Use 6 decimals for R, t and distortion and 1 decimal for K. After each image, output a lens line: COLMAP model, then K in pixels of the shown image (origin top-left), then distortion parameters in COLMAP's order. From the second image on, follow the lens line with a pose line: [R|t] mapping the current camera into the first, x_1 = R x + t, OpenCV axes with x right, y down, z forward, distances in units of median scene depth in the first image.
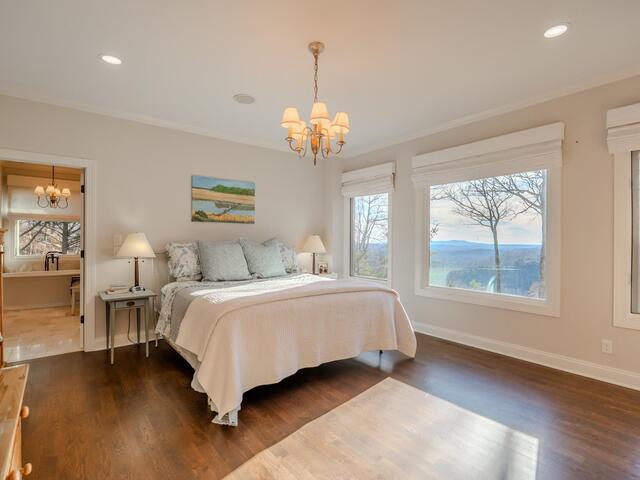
lens RADIAL K [[317.8, 0, 320.0], [0, 317.8, 240.0], [0, 0, 1]] dist [-0.003565, -0.000569]
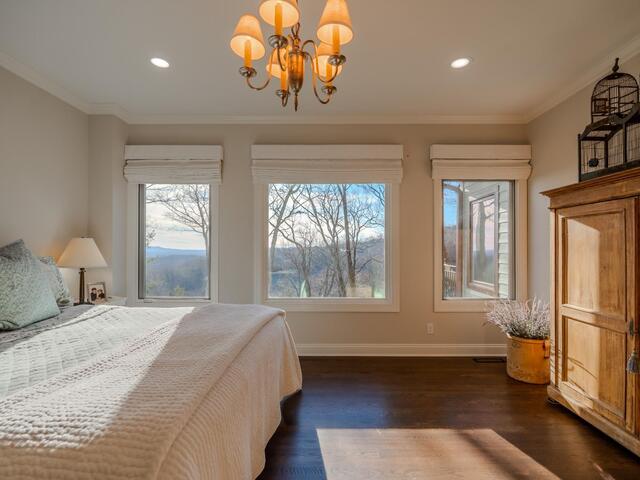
lens RADIAL K [[316.4, 0, 321.1], [0, 316.4, 248.8], [0, 0, 1]] dist [-0.000974, -0.000171]
pose [[0.630284, -0.007523, 0.776328, -0.222996], [0.000525, 0.999957, 0.009264, 0.000230], [-0.776365, -0.005431, 0.630261, 0.327872]]
